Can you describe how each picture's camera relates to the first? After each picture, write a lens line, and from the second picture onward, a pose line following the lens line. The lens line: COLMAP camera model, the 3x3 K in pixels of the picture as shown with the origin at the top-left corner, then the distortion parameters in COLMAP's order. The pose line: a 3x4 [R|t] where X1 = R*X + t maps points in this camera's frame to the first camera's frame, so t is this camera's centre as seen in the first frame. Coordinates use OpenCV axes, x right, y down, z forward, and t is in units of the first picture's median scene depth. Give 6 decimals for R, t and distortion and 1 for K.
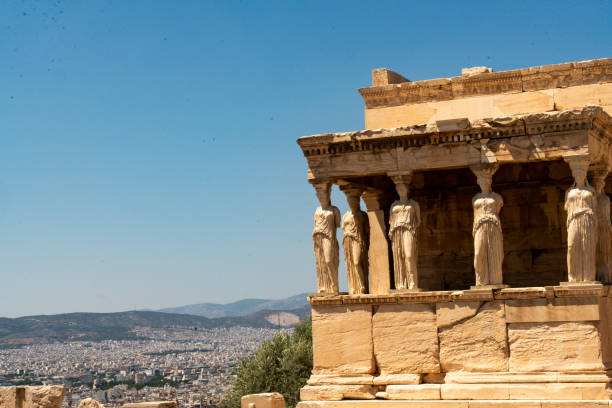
lens RADIAL K [[1242.1, 0, 279.7], [0, 1242.1, 202.2], [0, 0, 1]] dist [0.064984, 0.000000]
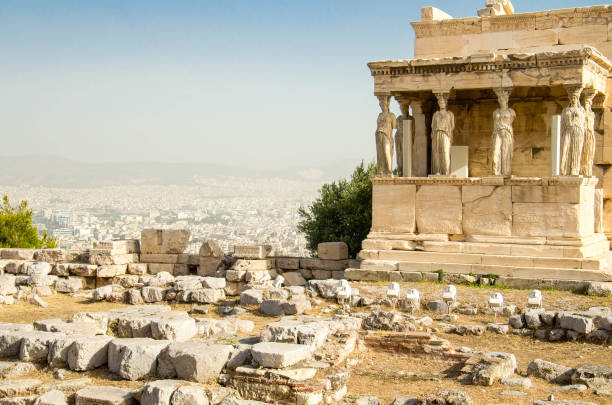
lens RADIAL K [[1008.3, 0, 308.2], [0, 1008.3, 207.5], [0, 0, 1]] dist [0.309725, 0.000000]
pose [[0.999220, 0.039464, 0.001192, -0.048219], [-0.039291, 0.990975, 0.128159, -0.034373], [0.003876, -0.128106, 0.991753, -0.145207]]
